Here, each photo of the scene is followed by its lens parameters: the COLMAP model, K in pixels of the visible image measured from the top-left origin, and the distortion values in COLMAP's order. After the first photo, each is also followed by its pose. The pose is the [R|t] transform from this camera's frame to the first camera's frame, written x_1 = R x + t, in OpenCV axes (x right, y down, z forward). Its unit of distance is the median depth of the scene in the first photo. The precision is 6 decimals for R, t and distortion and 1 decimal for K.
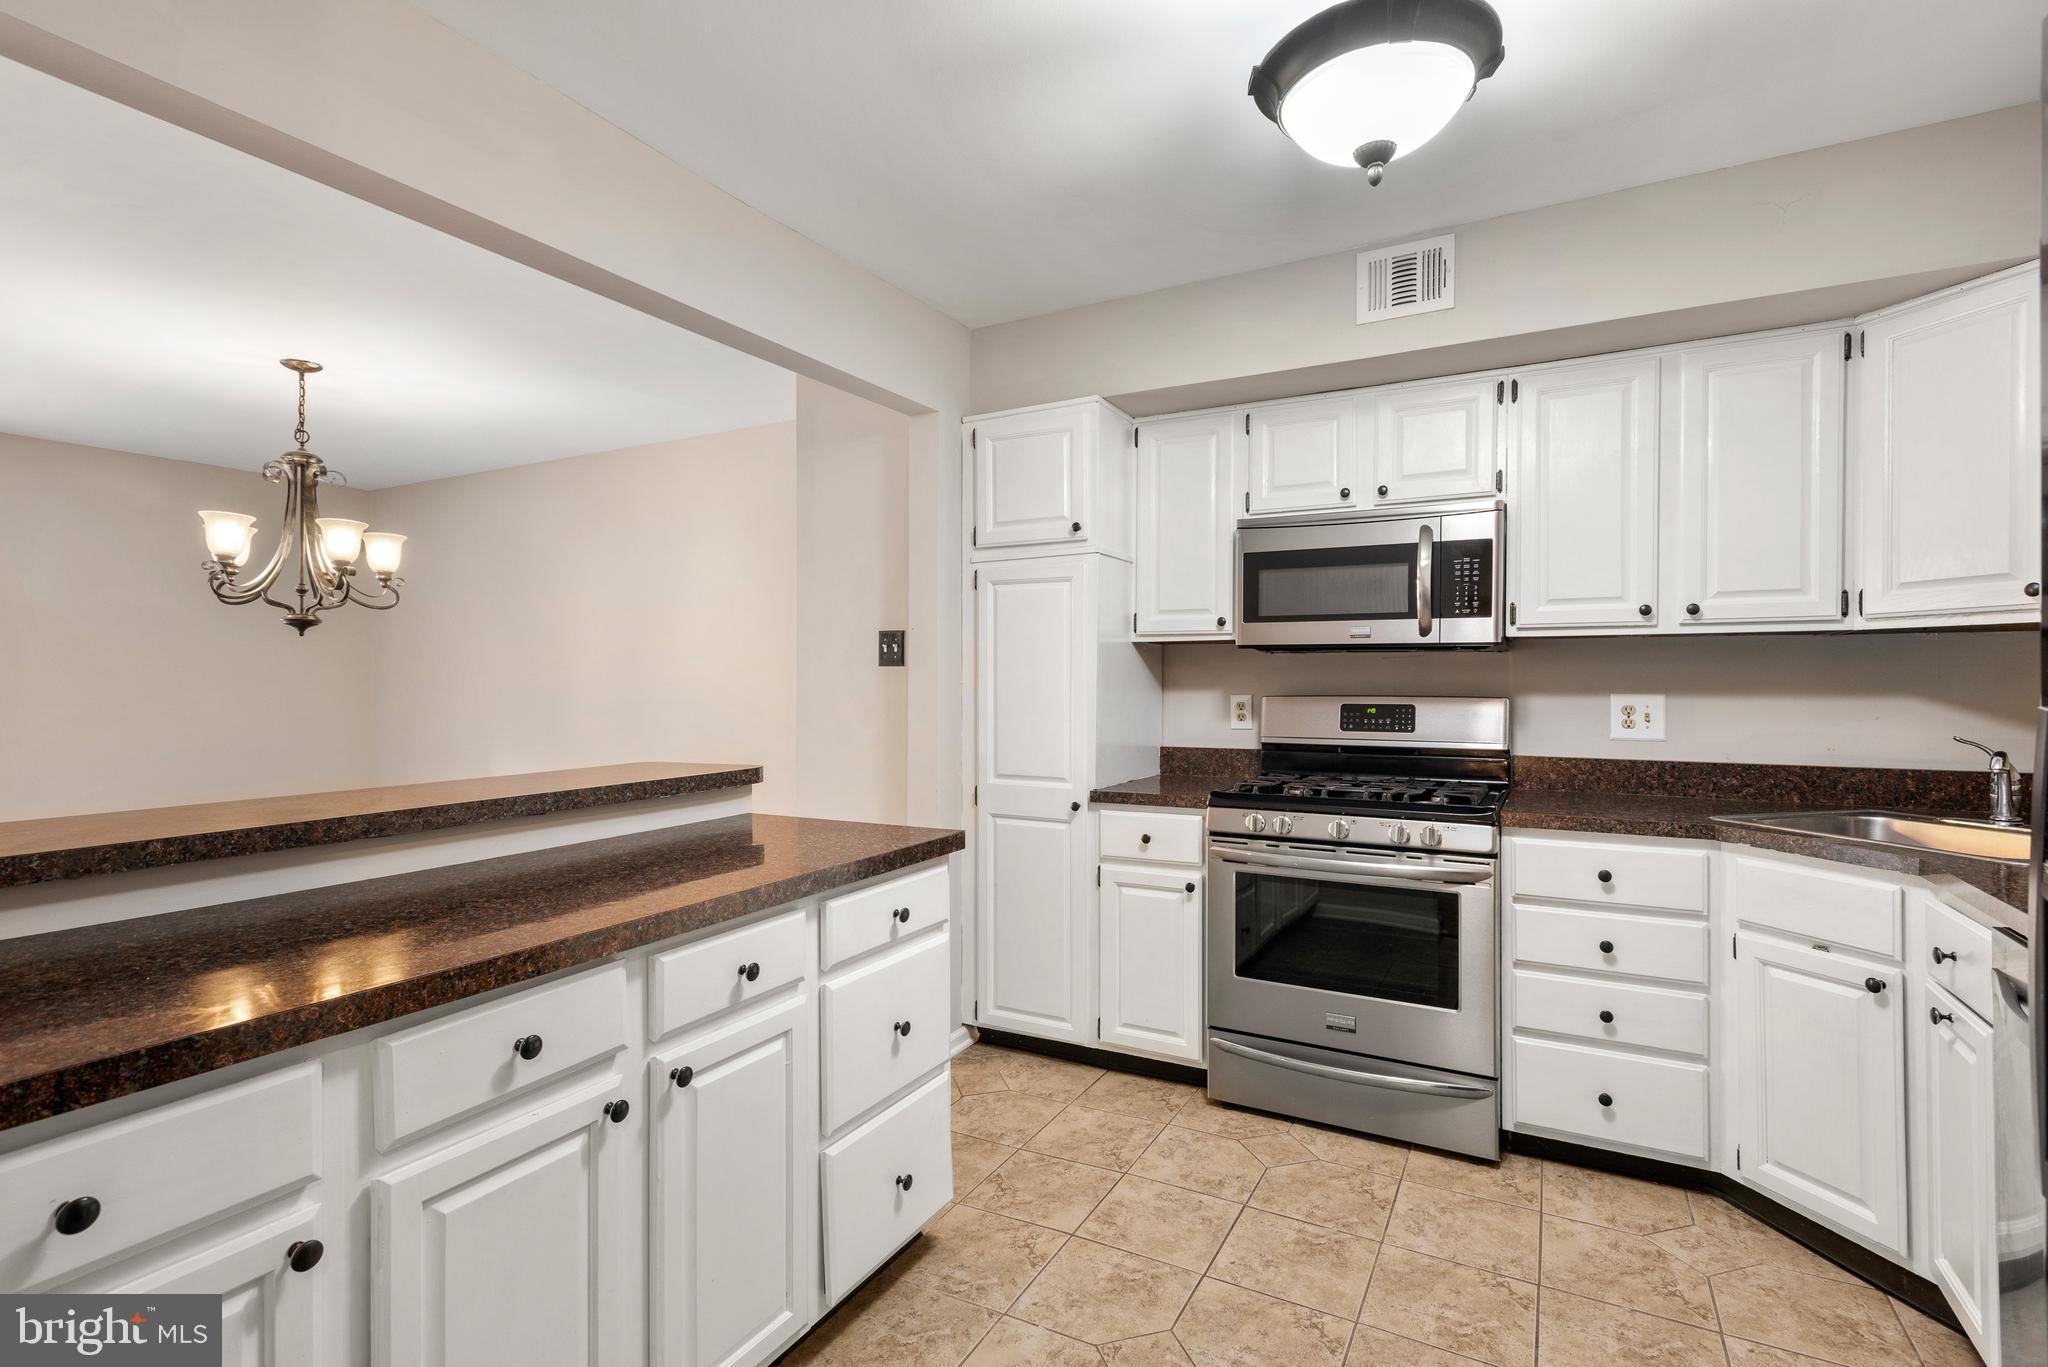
lens RADIAL K [[973.6, 0, 1024.0], [0, 973.6, 683.5], [0, 0, 1]] dist [0.022626, -0.008596]
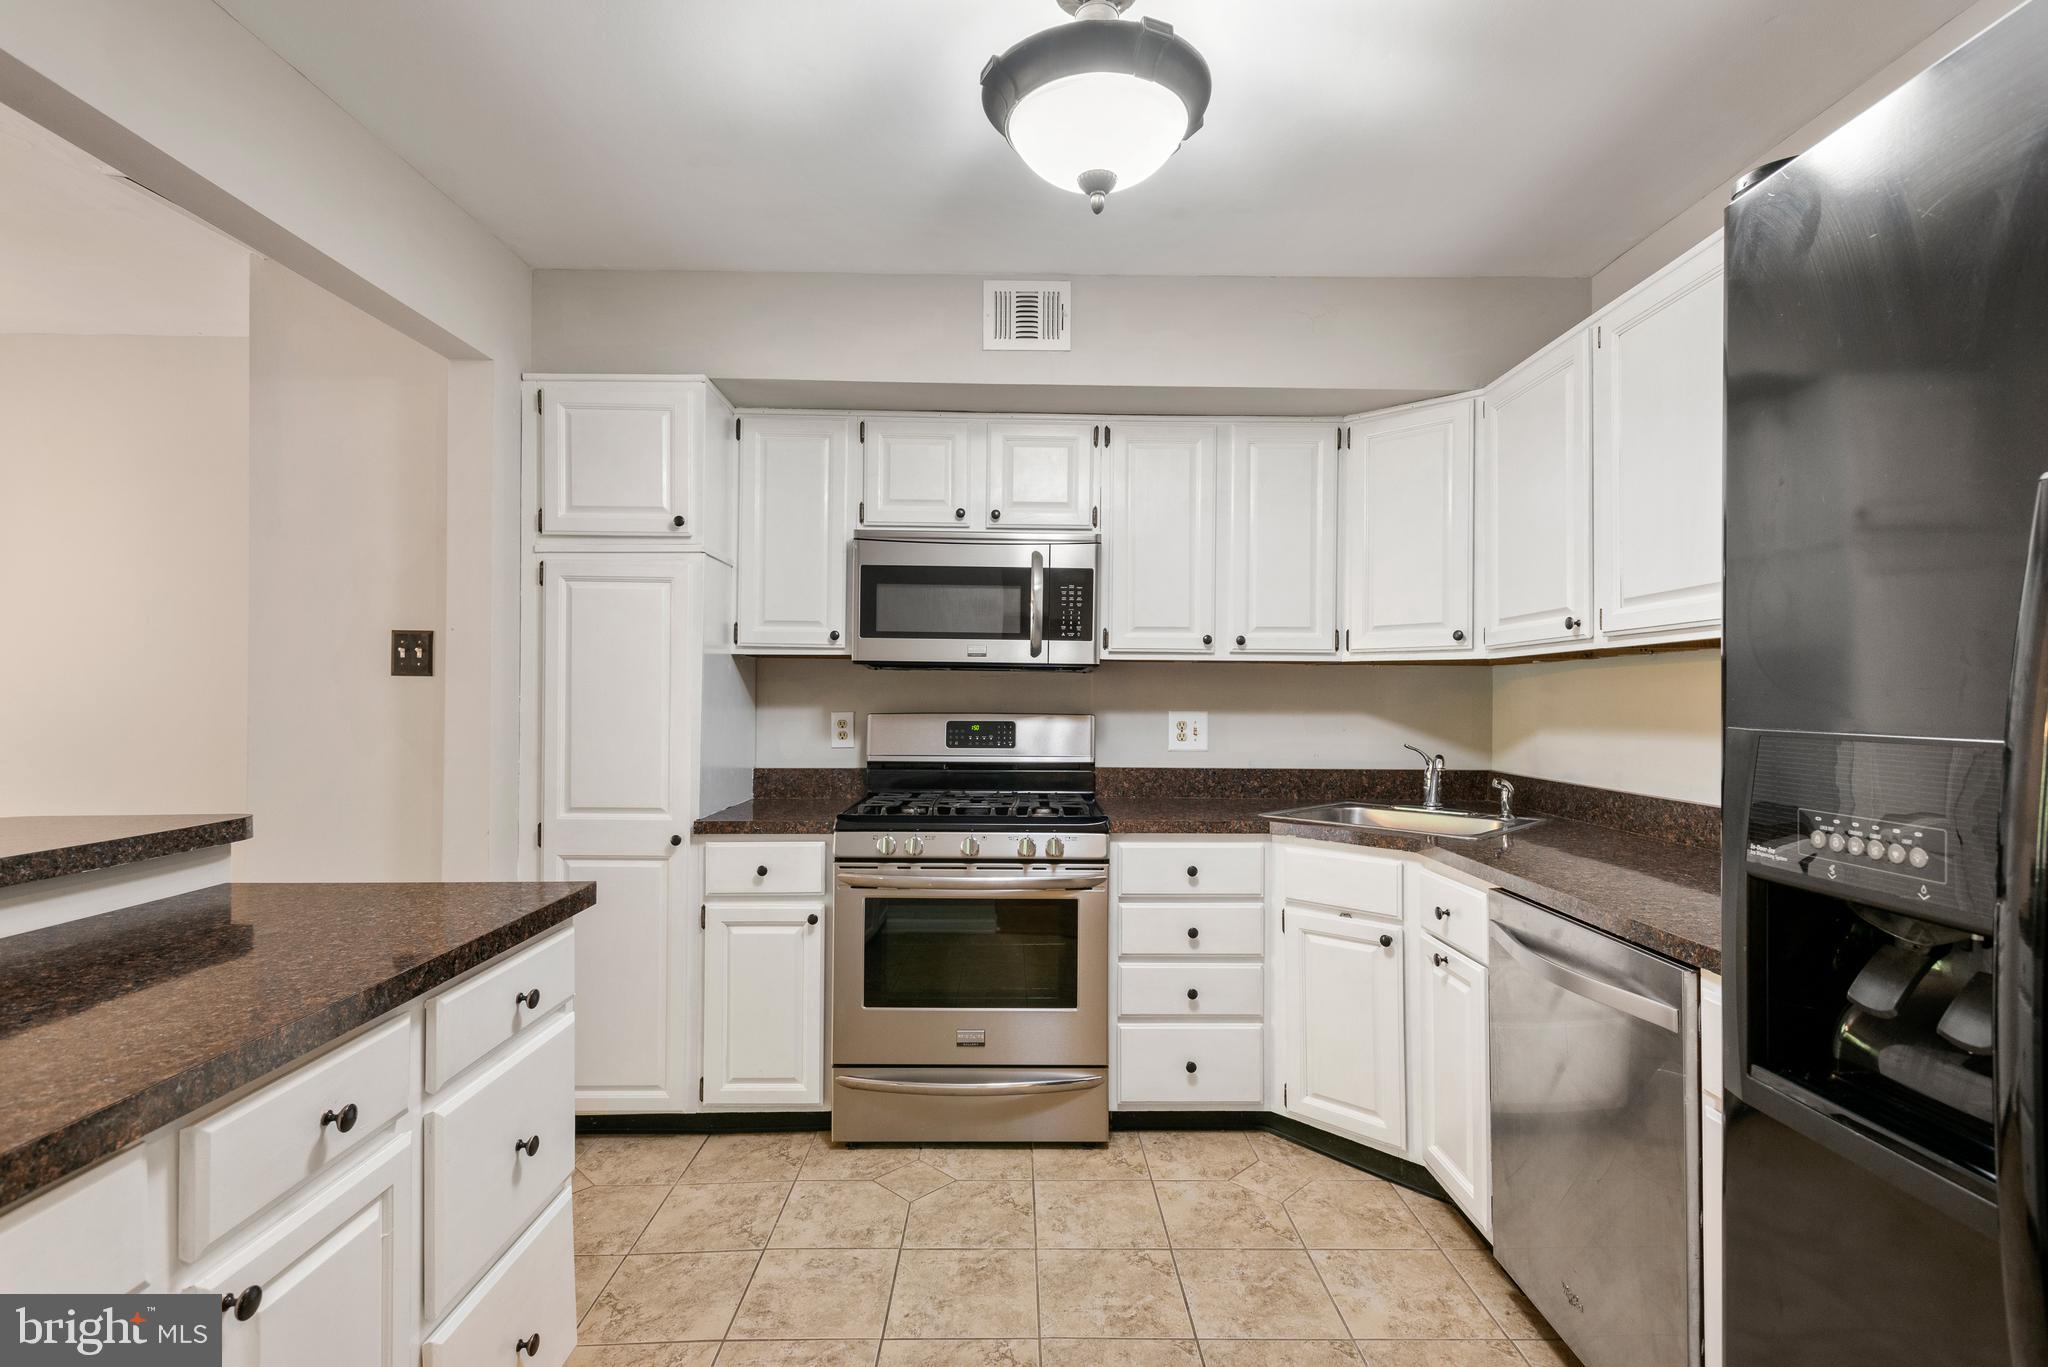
lens RADIAL K [[976.2, 0, 1028.0], [0, 976.2, 694.9], [0, 0, 1]] dist [0.019188, -0.000394]
pose [[0.869507, 0.007799, 0.493860, -0.127808], [-0.005878, 0.999968, -0.005443, -0.001628], [-0.493886, 0.001829, 0.869525, 0.095768]]
